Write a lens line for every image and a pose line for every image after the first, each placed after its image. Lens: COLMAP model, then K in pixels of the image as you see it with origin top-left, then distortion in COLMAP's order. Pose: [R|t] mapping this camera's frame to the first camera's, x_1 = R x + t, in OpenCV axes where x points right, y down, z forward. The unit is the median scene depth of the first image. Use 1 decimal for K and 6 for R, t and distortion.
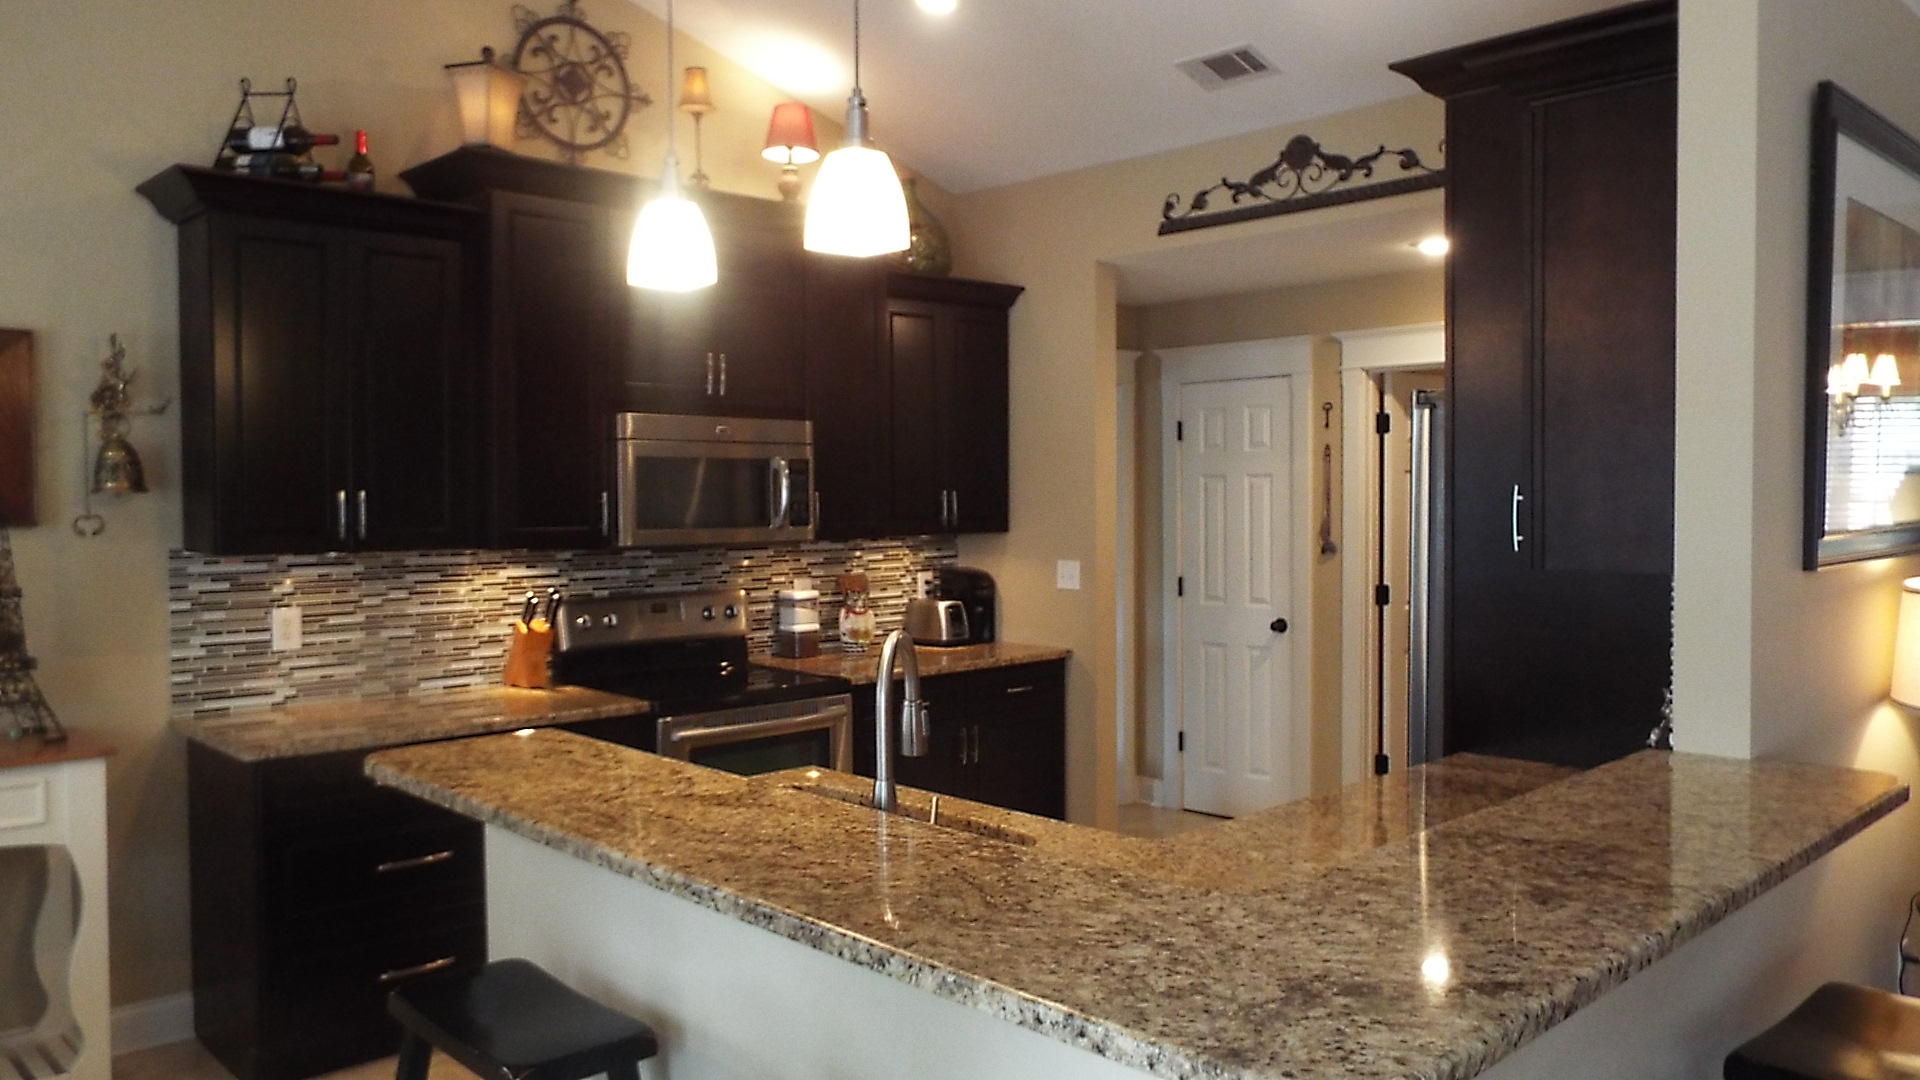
lens RADIAL K [[1386.4, 0, 958.6], [0, 1386.4, 536.8], [0, 0, 1]] dist [-0.033341, 0.017504]
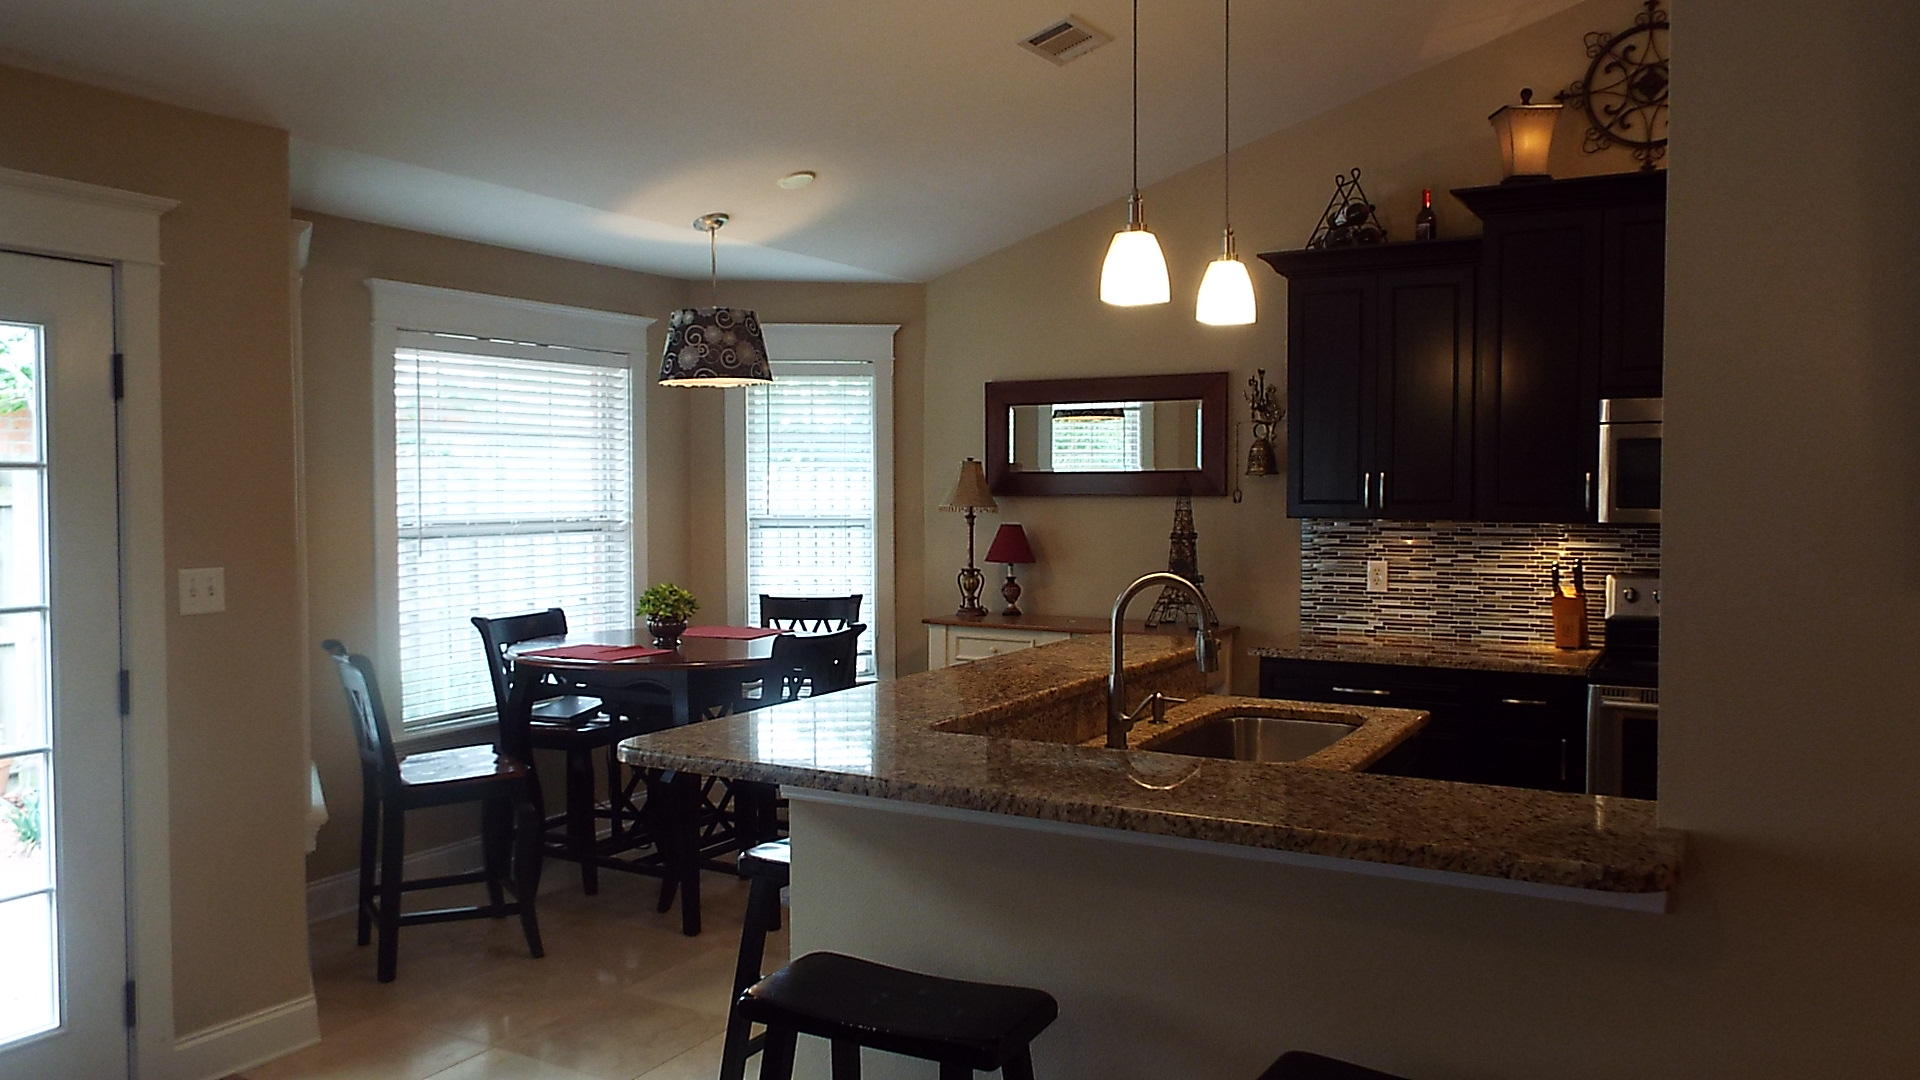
lens RADIAL K [[1386.4, 0, 961.9], [0, 1386.4, 538.0], [0, 0, 1]] dist [-0.033341, 0.017504]
pose [[0.282341, 0.041402, -0.958420, 0.641826], [-0.025025, 0.999046, 0.035785, -0.007583], [0.958988, 0.013881, 0.283108, 0.218796]]
